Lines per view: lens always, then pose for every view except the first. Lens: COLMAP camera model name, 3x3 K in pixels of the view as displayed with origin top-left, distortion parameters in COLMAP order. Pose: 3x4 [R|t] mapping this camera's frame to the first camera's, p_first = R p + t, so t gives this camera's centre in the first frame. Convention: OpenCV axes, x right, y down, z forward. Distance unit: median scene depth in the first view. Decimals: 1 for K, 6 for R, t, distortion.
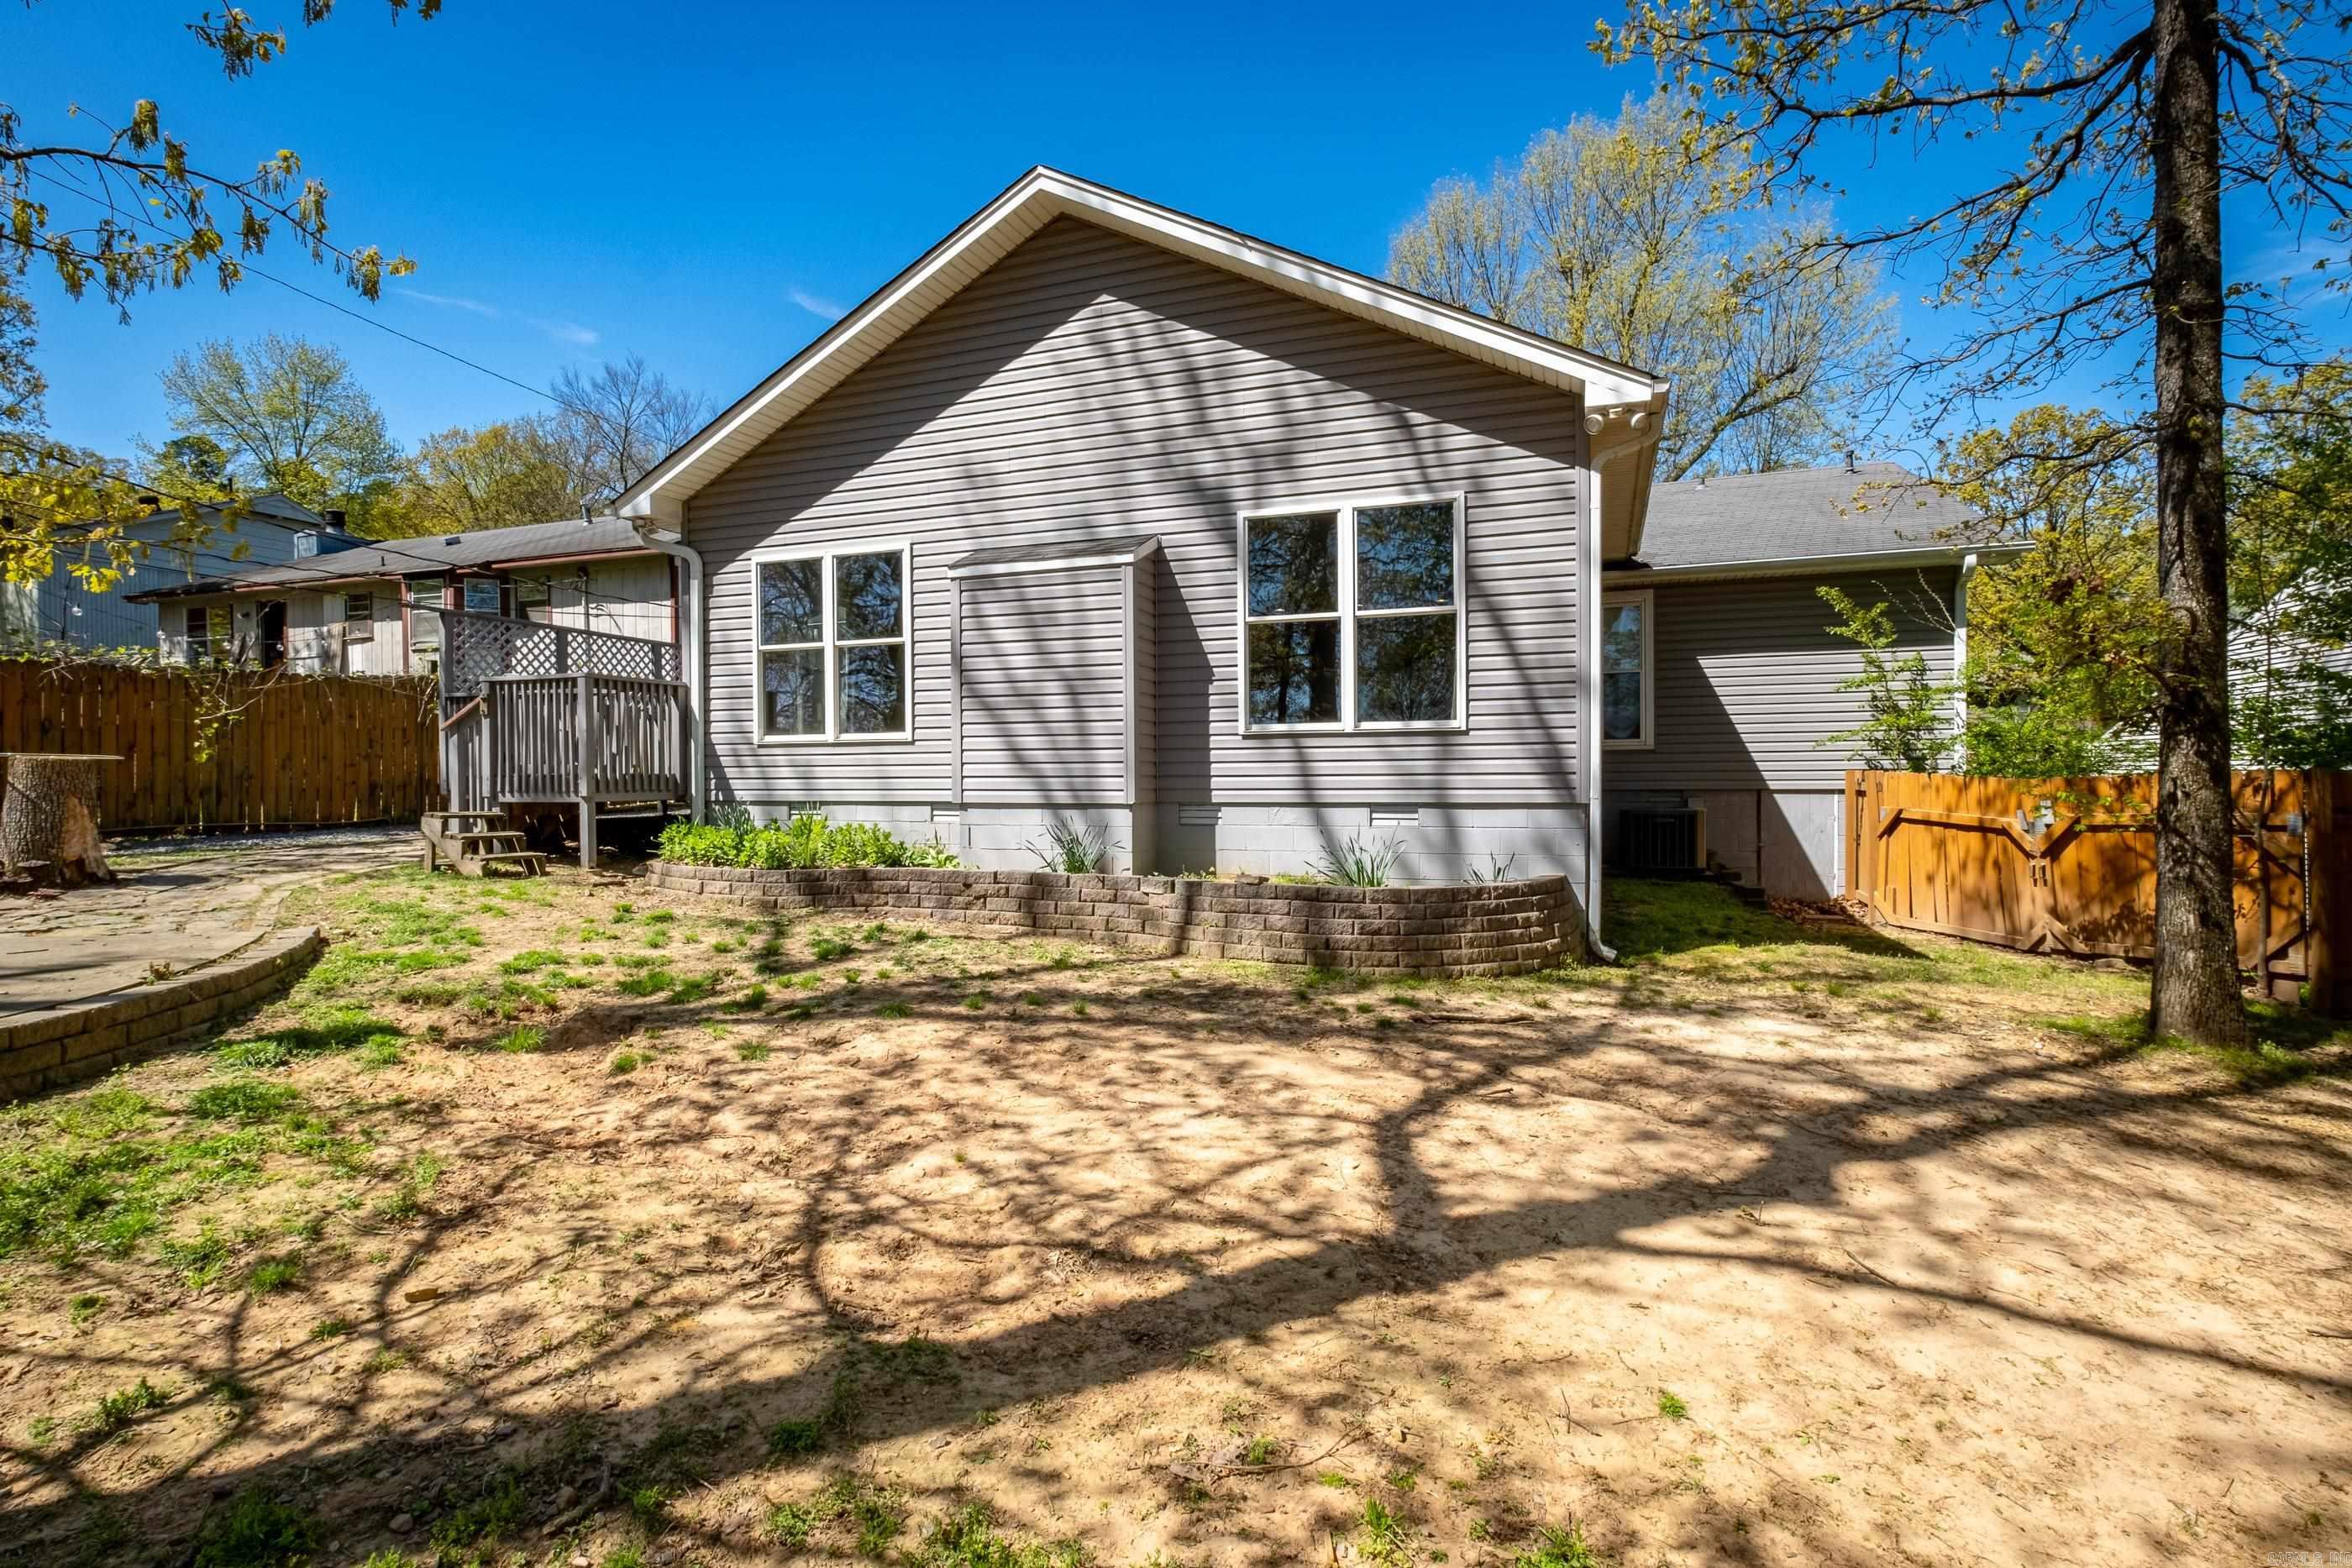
lens RADIAL K [[1055.2, 0, 1195.8], [0, 1055.2, 776.7], [0, 0, 1]] dist [-0.001981, 0.000258]
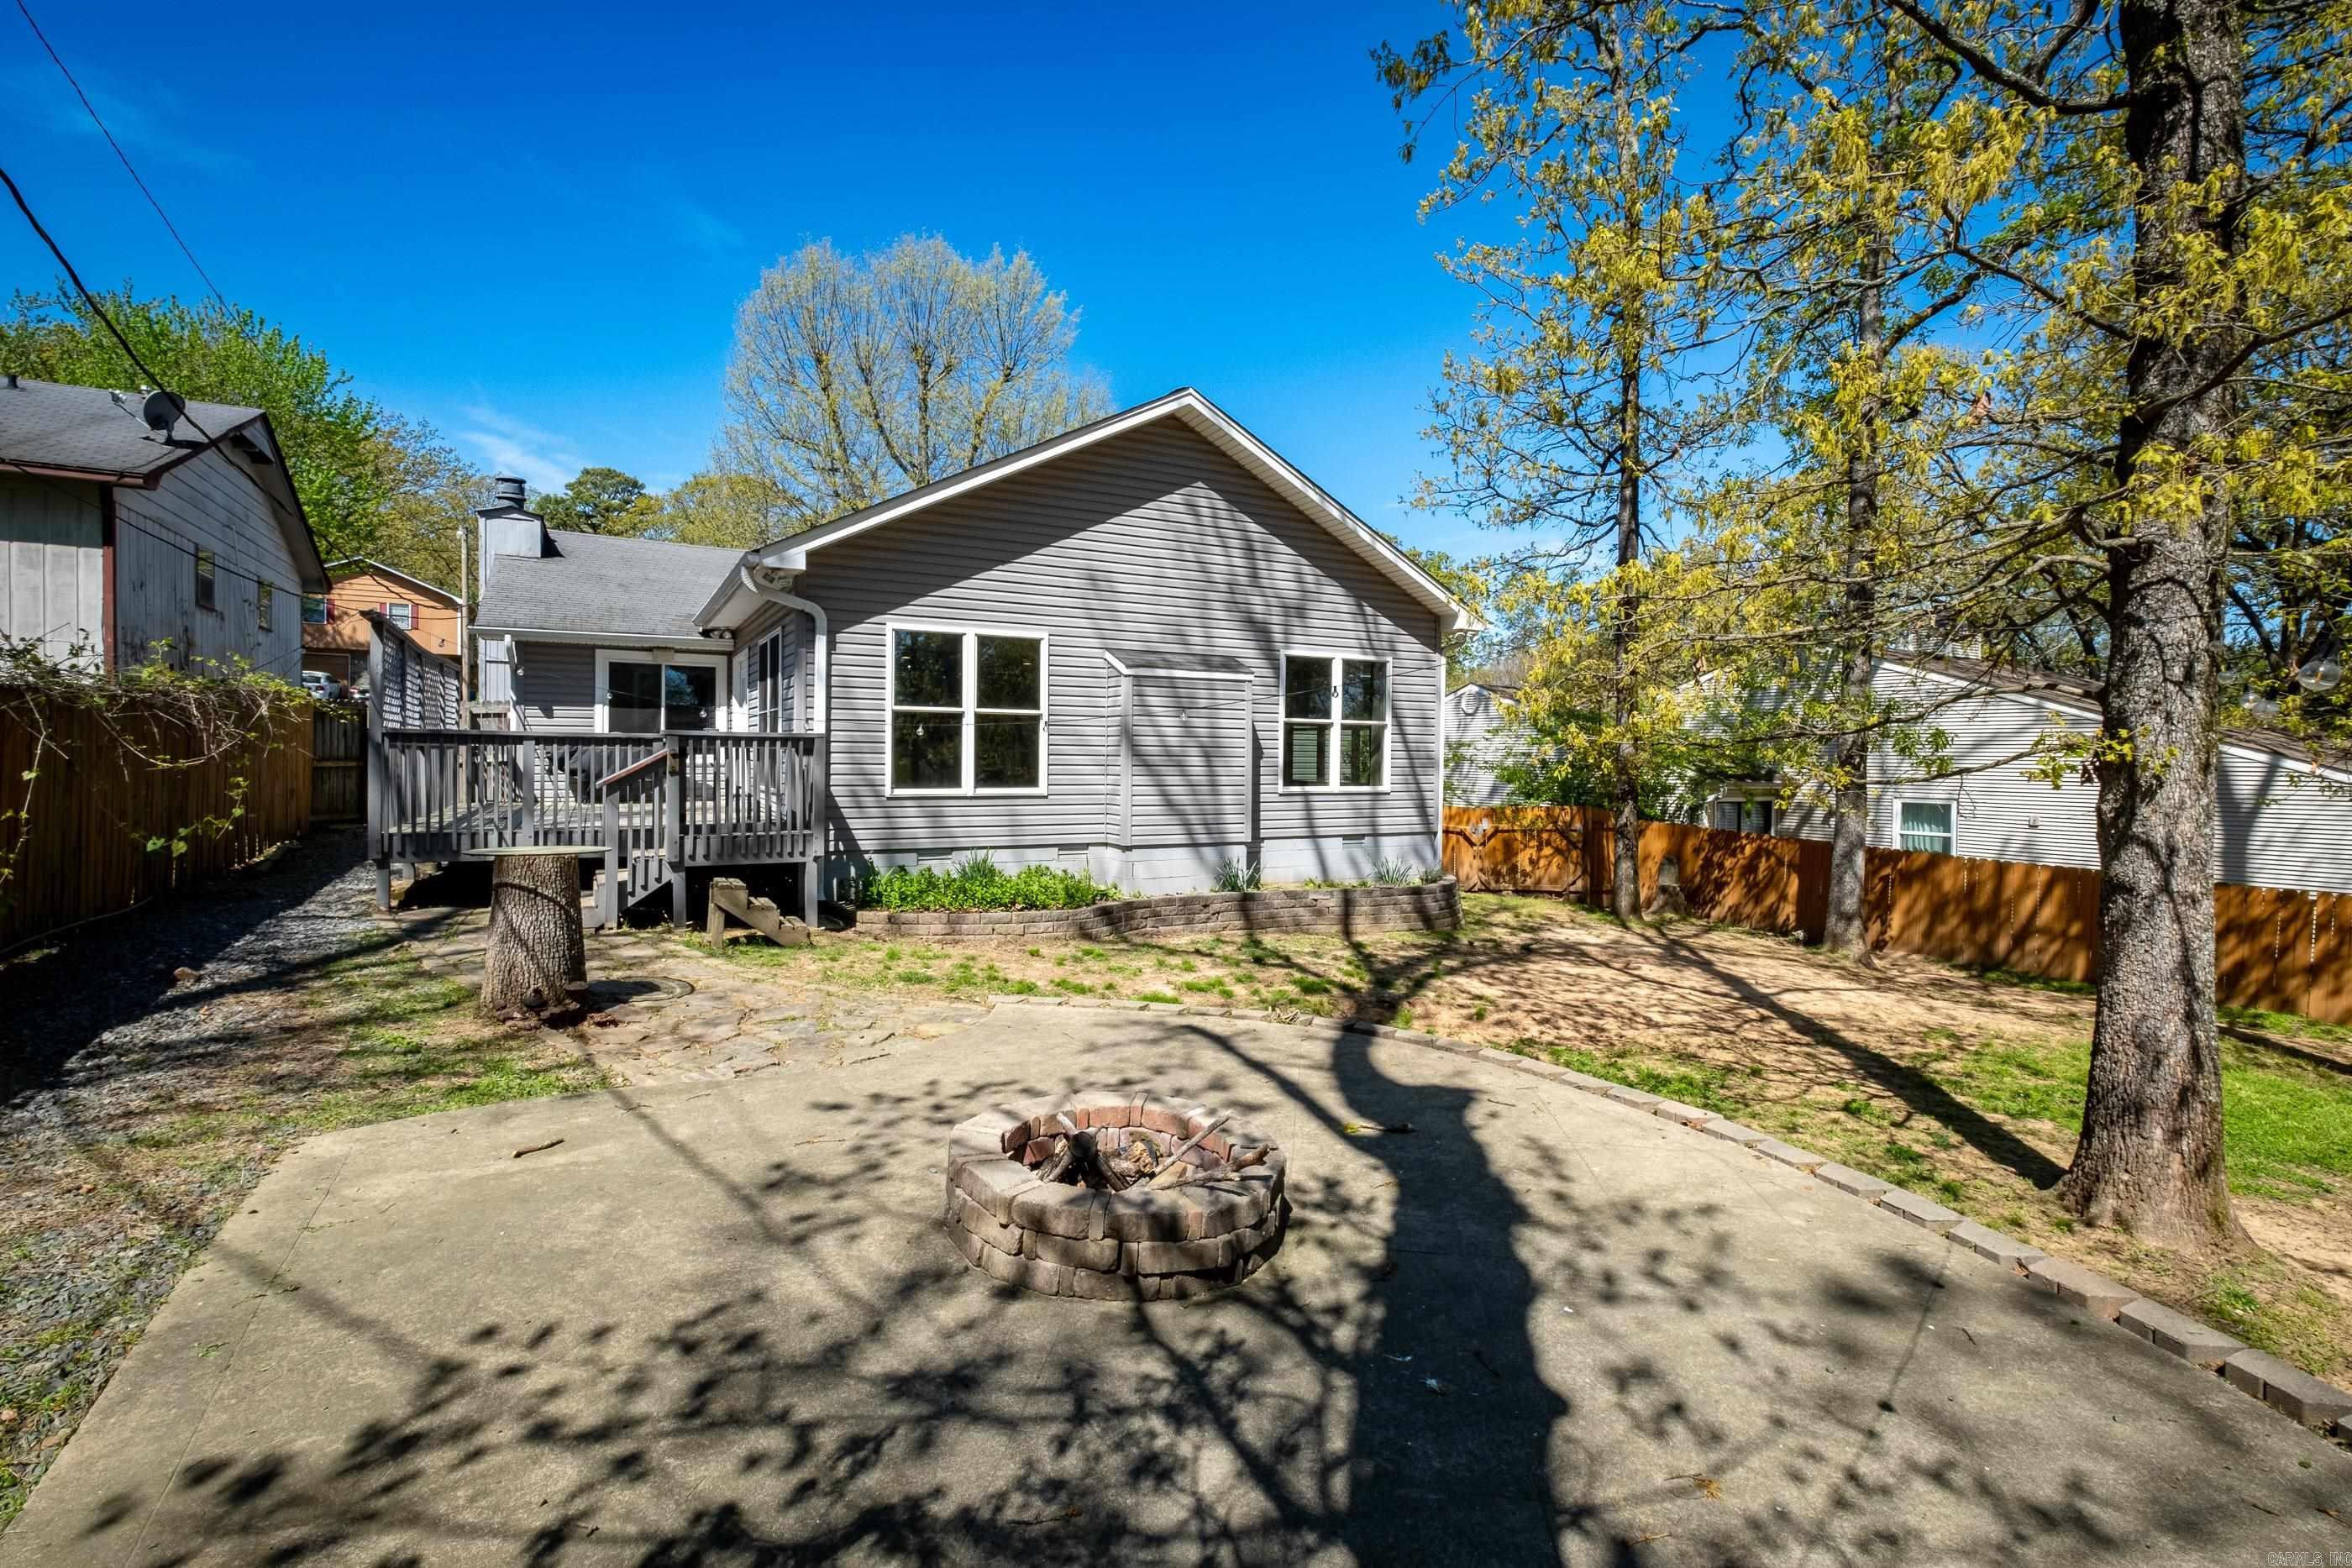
lens RADIAL K [[1055.2, 0, 1180.8], [0, 1055.2, 769.4], [0, 0, 1]] dist [-0.001981, 0.000258]
pose [[0.670318, 0.005568, 0.742053, -1.176282], [-0.010557, 0.999942, 0.002033, -0.074504], [-0.741999, -0.009197, 0.670338, 0.065434]]
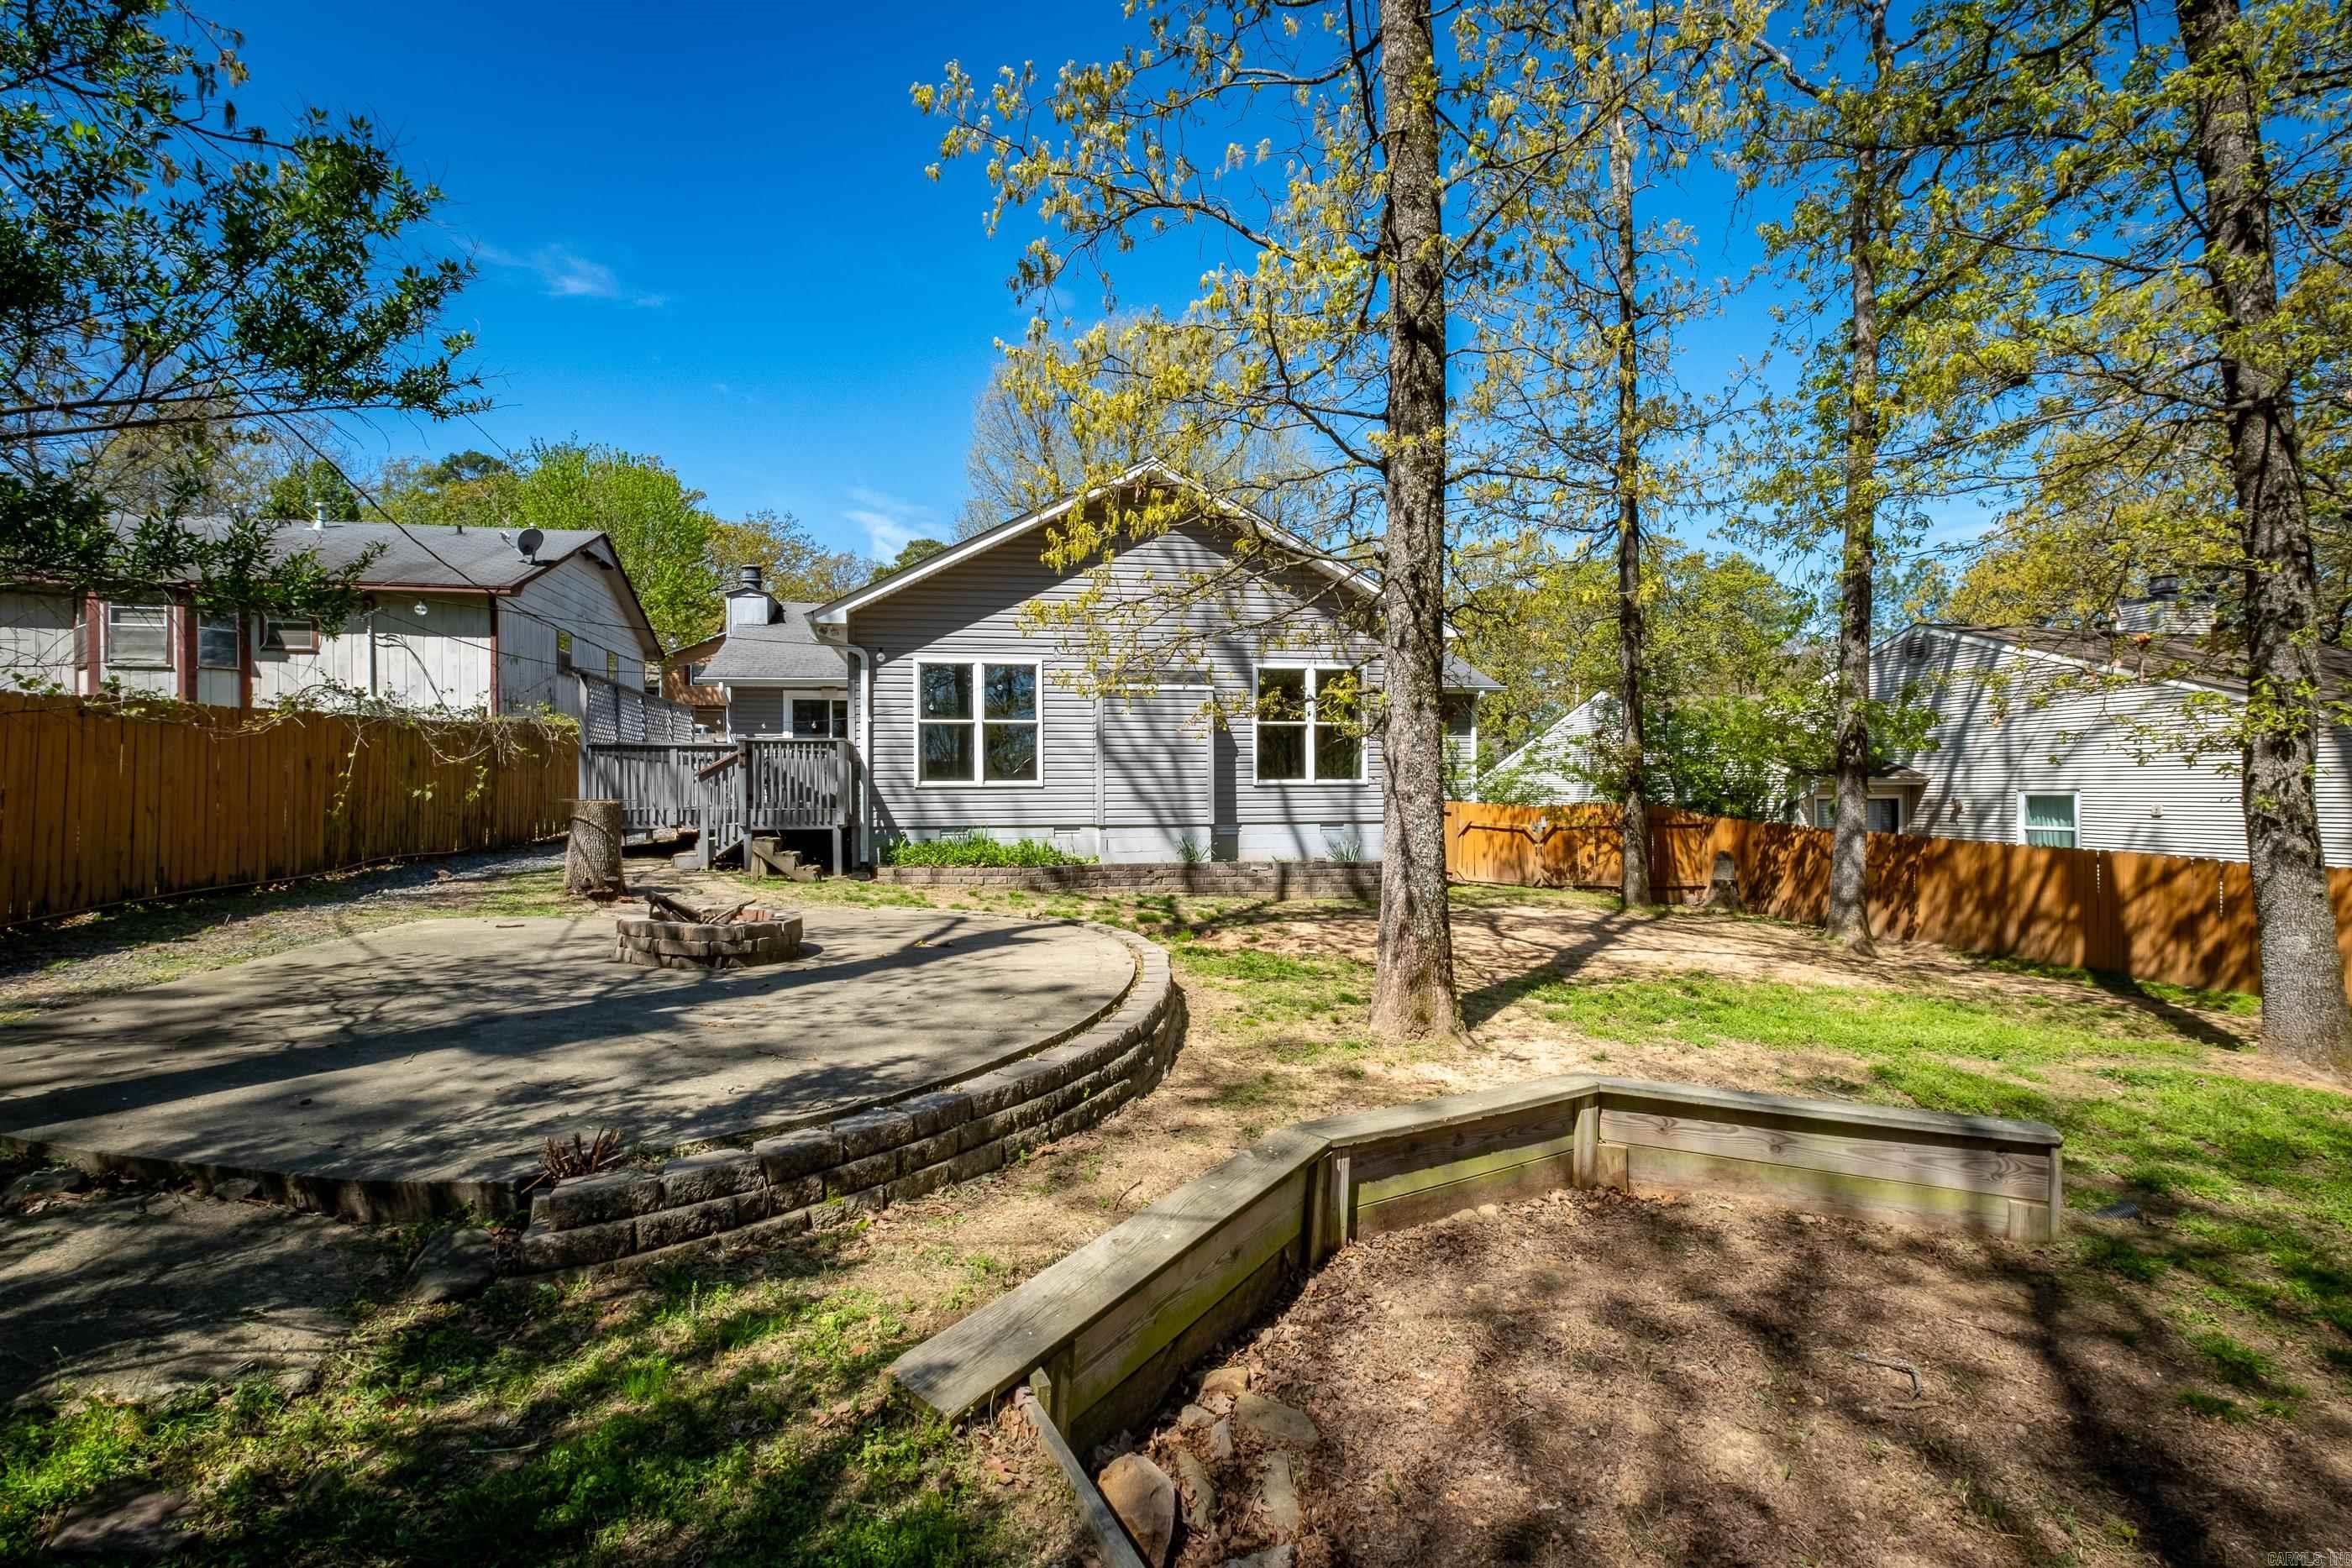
lens RADIAL K [[1055.2, 0, 1183.7], [0, 1055.2, 802.6], [0, 0, 1]] dist [-0.001981, 0.000258]
pose [[0.857025, -0.004113, 0.515258, -0.986794], [0.003135, 0.999991, 0.002769, -0.014259], [-0.515265, -0.000758, 0.857030, -0.505913]]
